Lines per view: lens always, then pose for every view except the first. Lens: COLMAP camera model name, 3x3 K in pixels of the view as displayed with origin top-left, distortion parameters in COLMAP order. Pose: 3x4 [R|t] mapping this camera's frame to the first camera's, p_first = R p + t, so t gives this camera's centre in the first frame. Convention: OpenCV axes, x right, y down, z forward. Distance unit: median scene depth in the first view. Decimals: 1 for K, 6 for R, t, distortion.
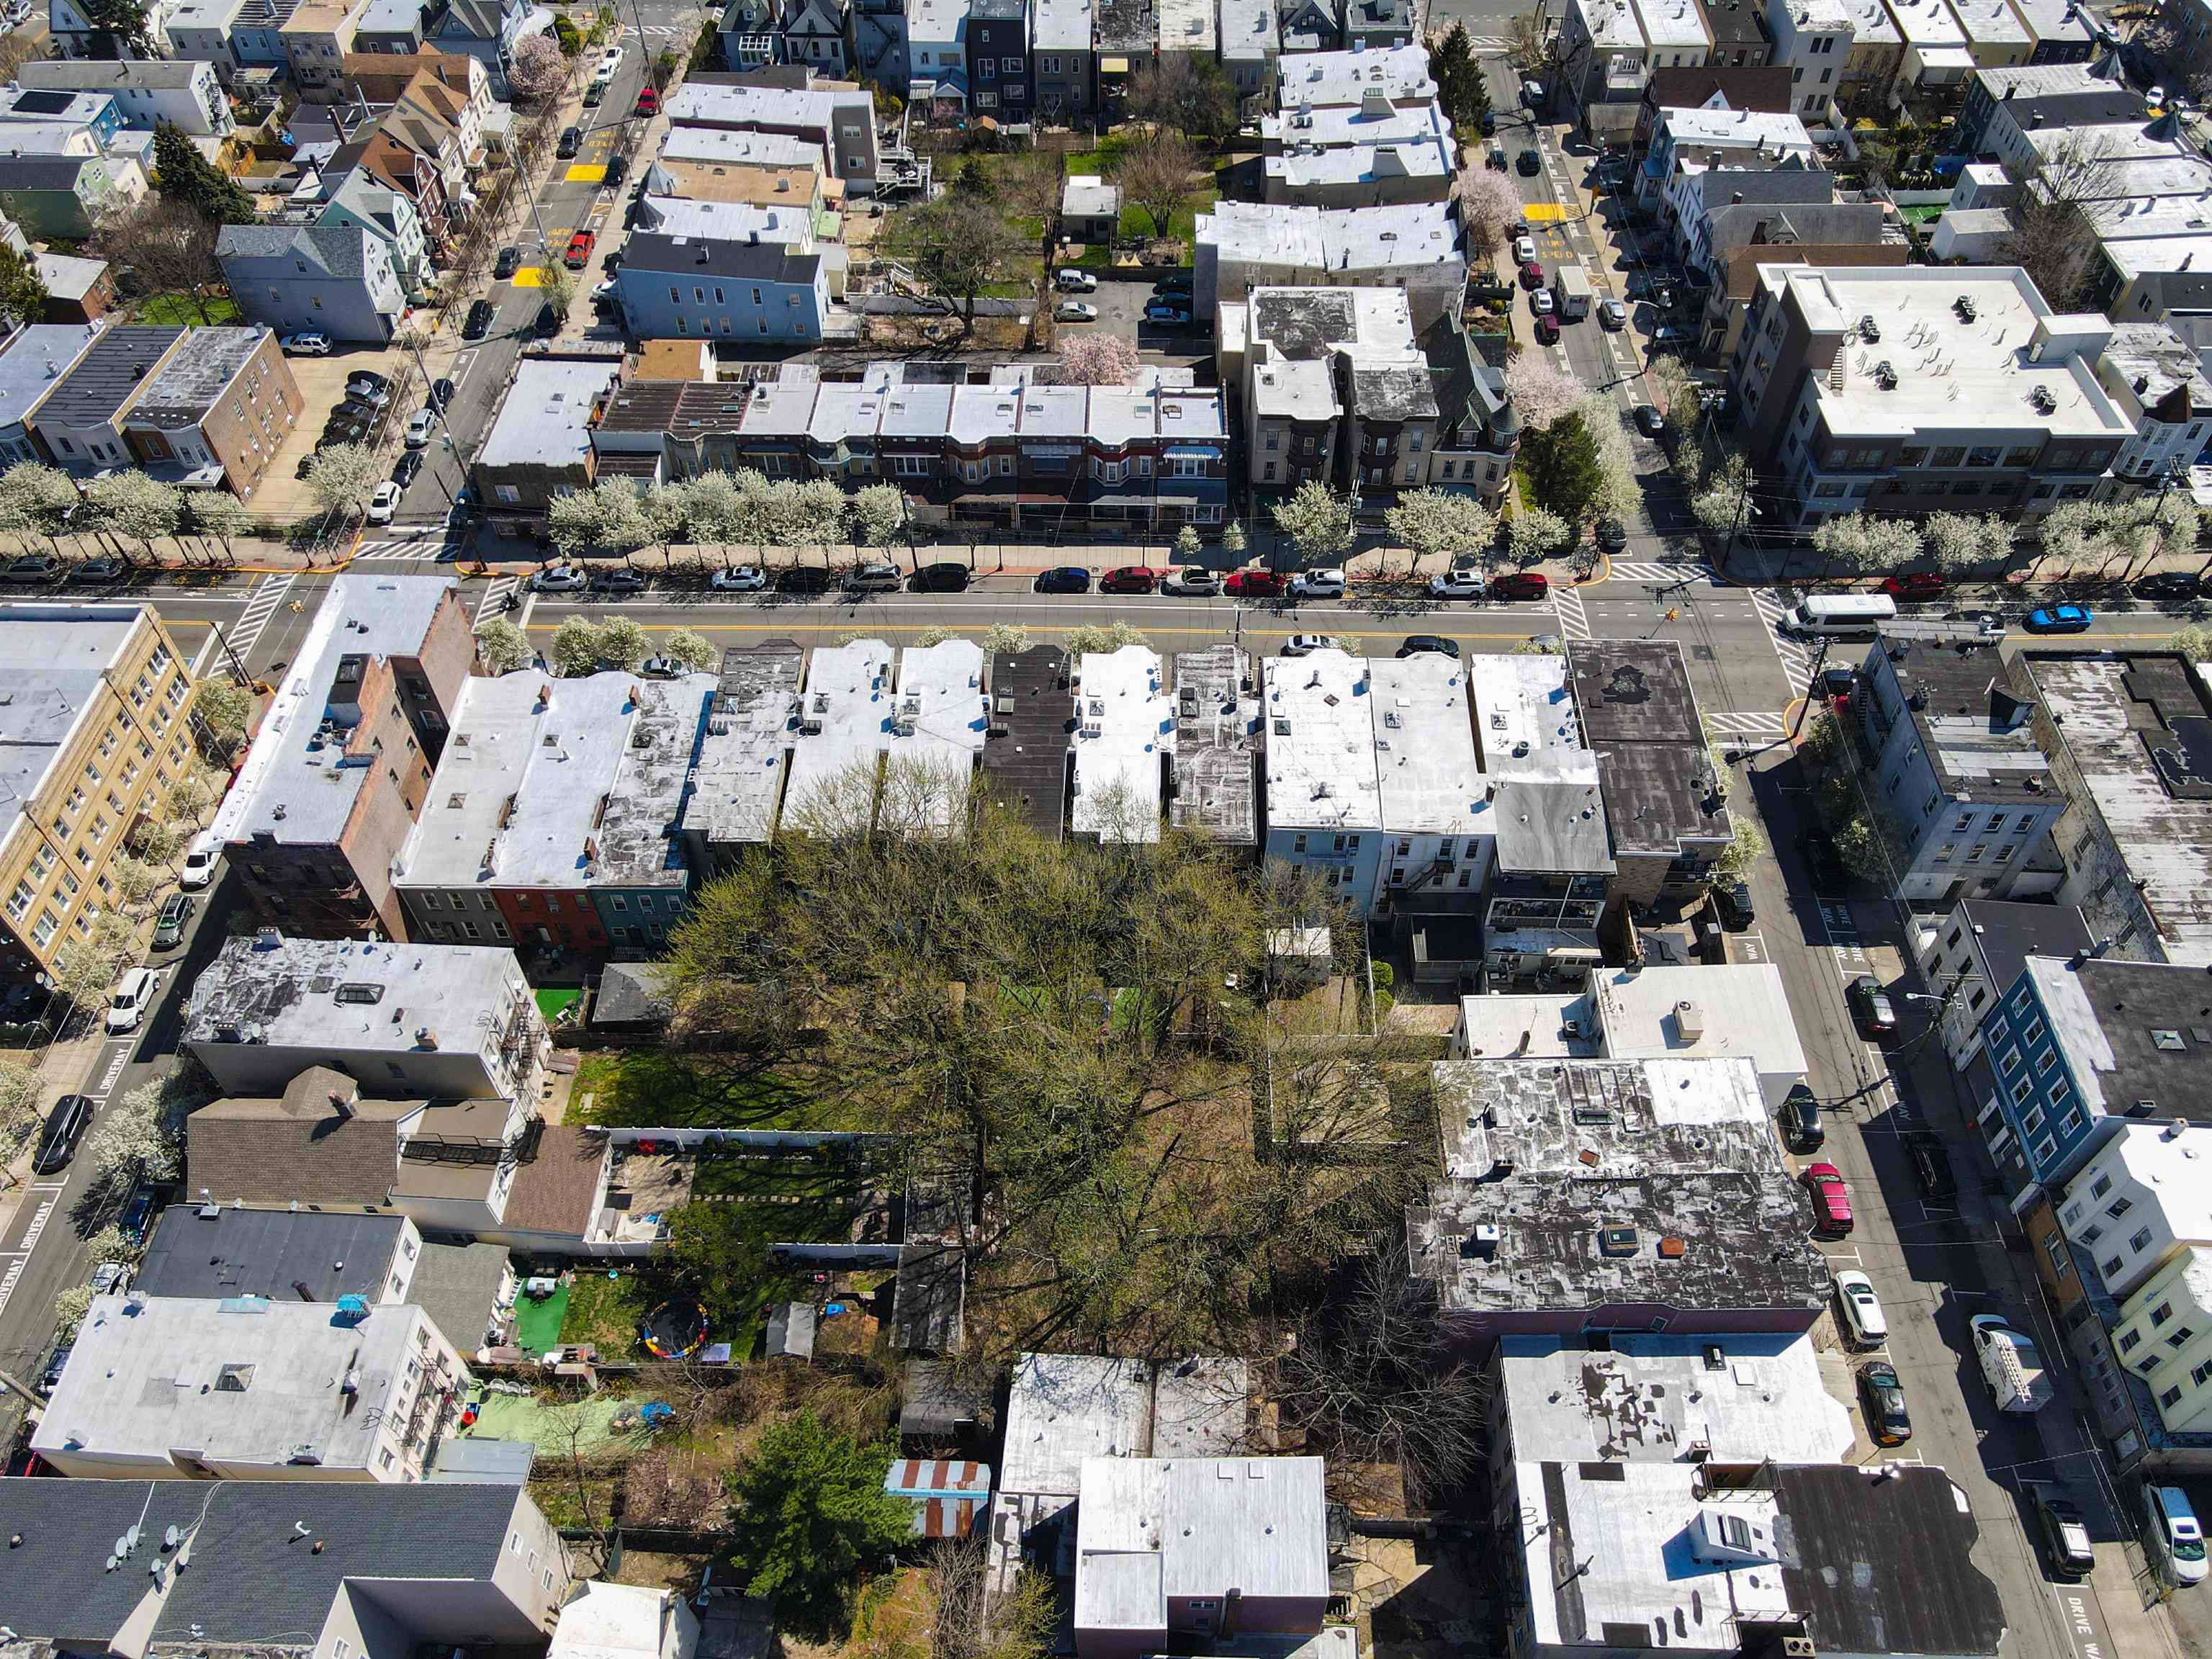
lens RADIAL K [[1588.2, 0, 1138.2], [0, 1588.2, 824.9], [0, 0, 1]] dist [-0.002740, 0.065448]
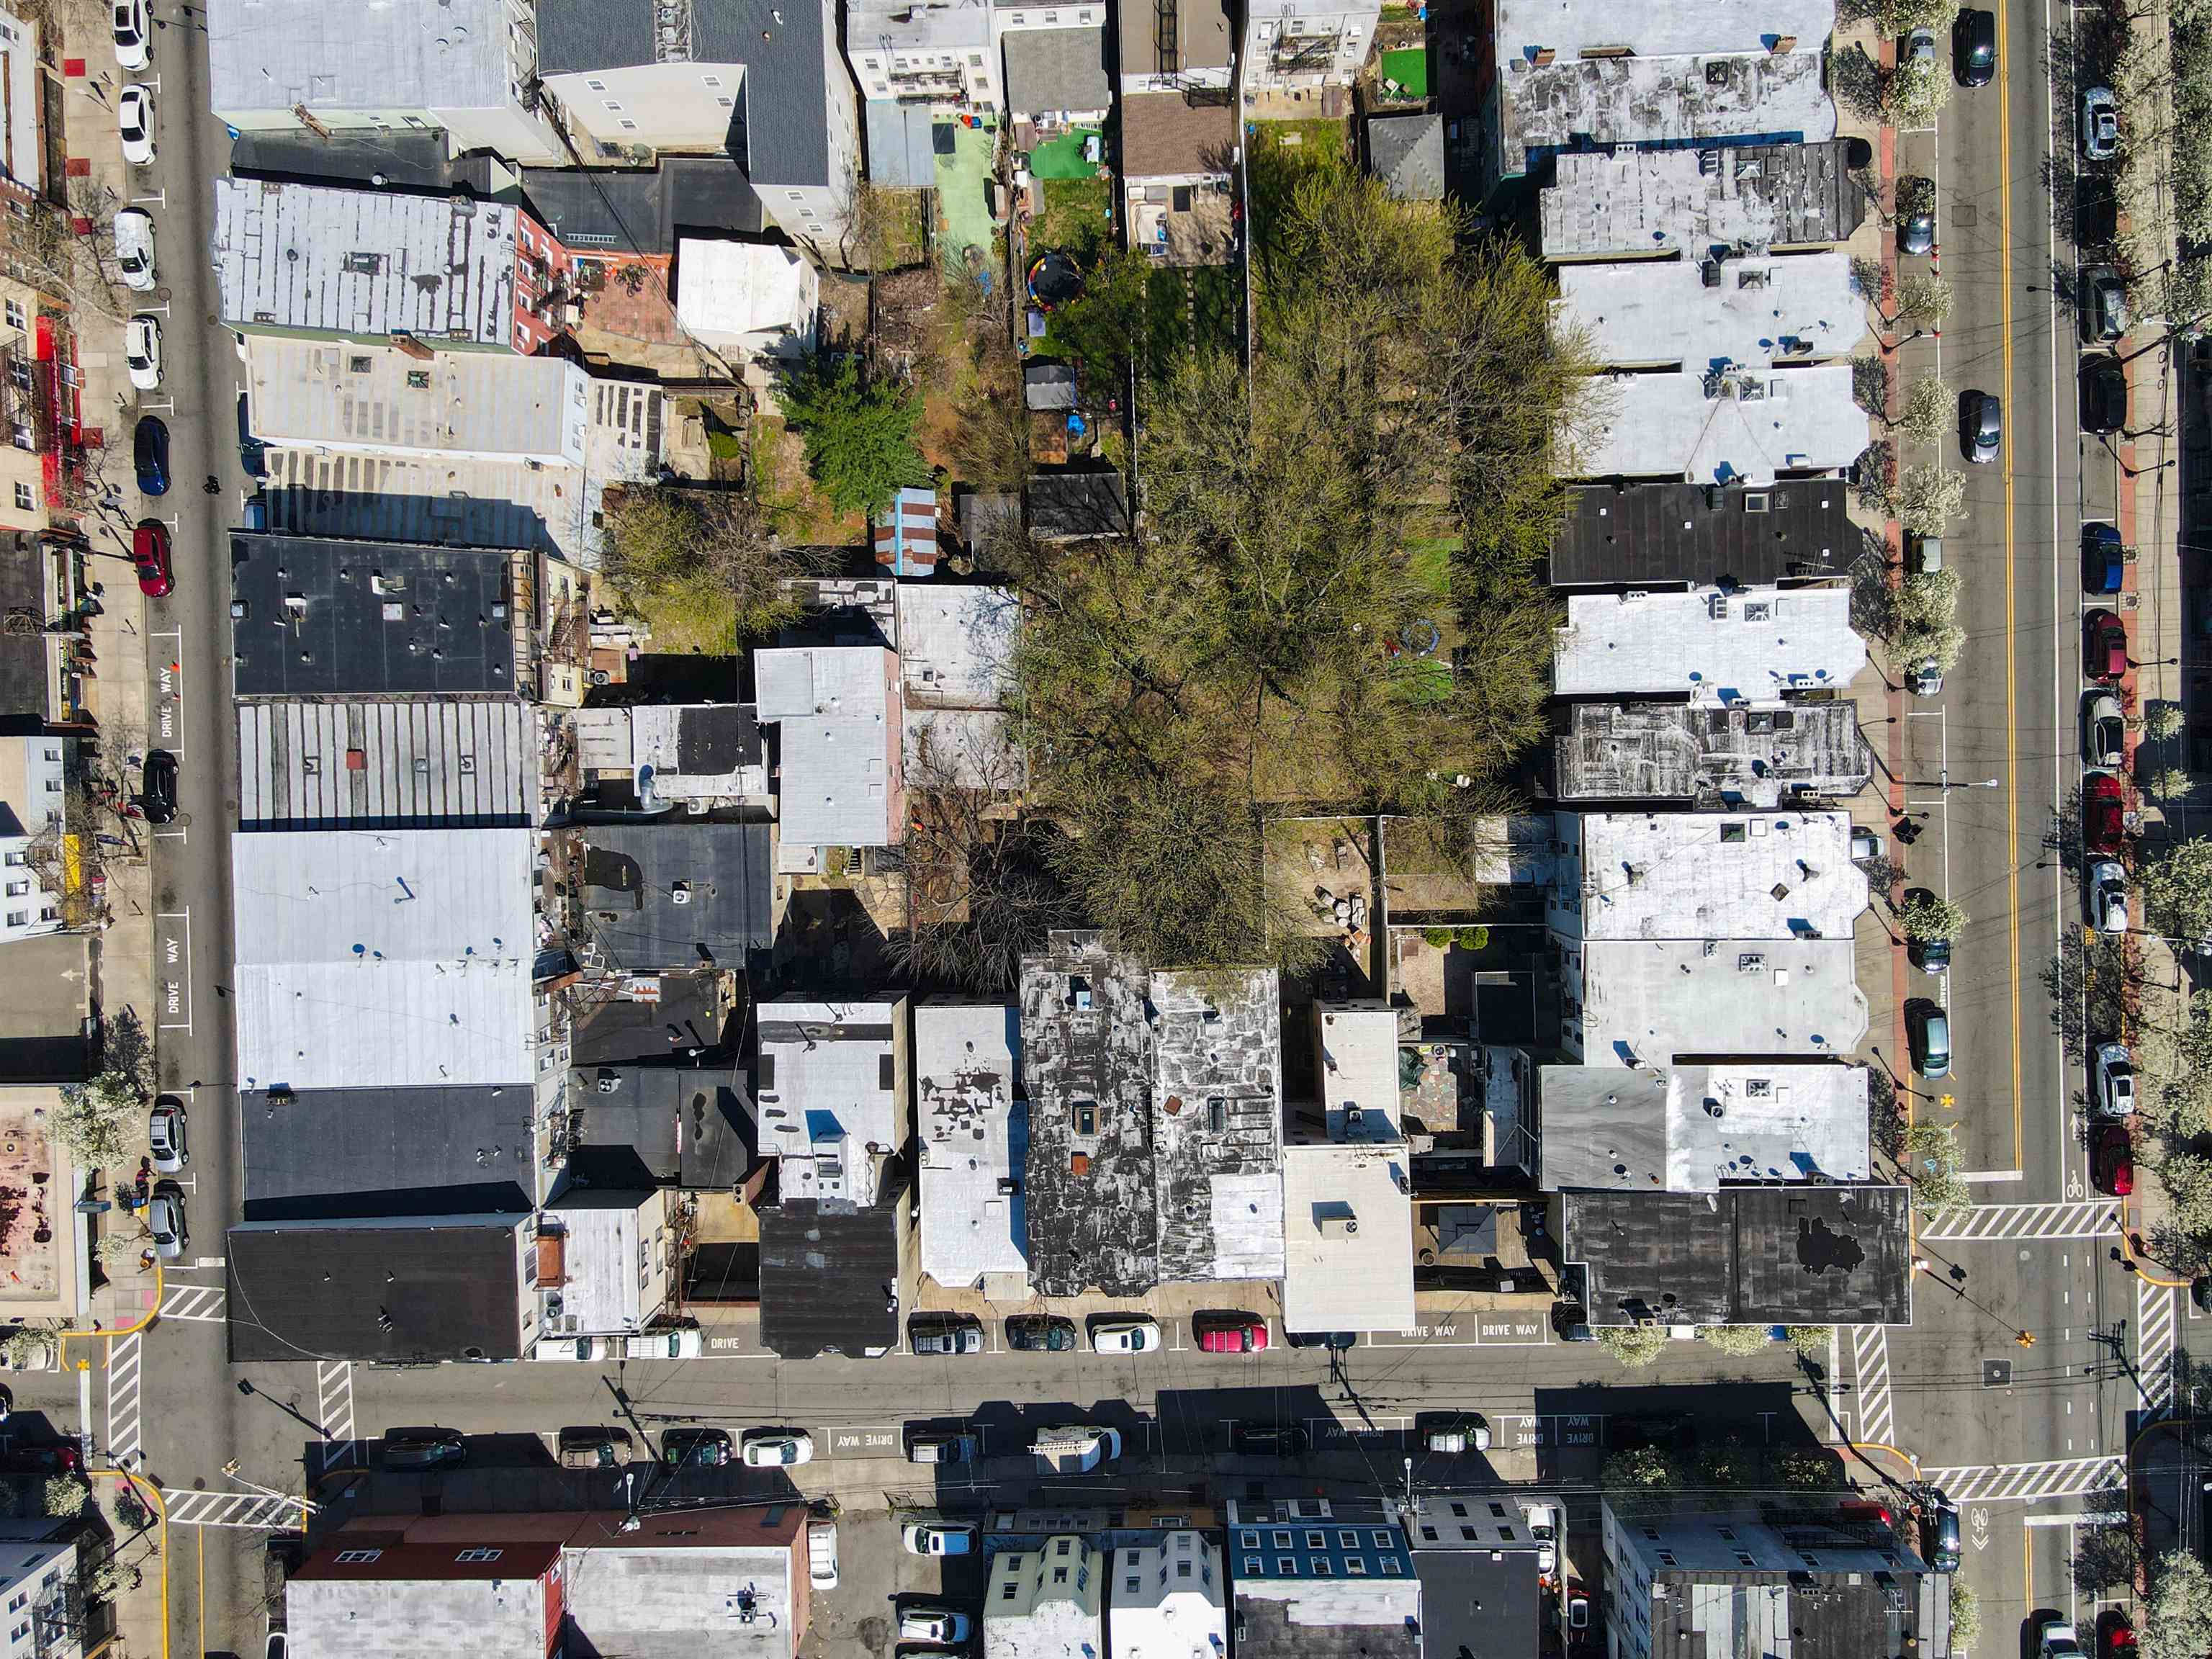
lens RADIAL K [[1588.2, 0, 1138.2], [0, 1588.2, 824.9], [0, 0, 1]] dist [-0.002740, 0.065448]
pose [[0.036288, 0.999034, 0.024787, 0.060396], [-0.757187, 0.011299, 0.653100, -0.421827], [0.652189, -0.042469, 0.756866, 0.163860]]
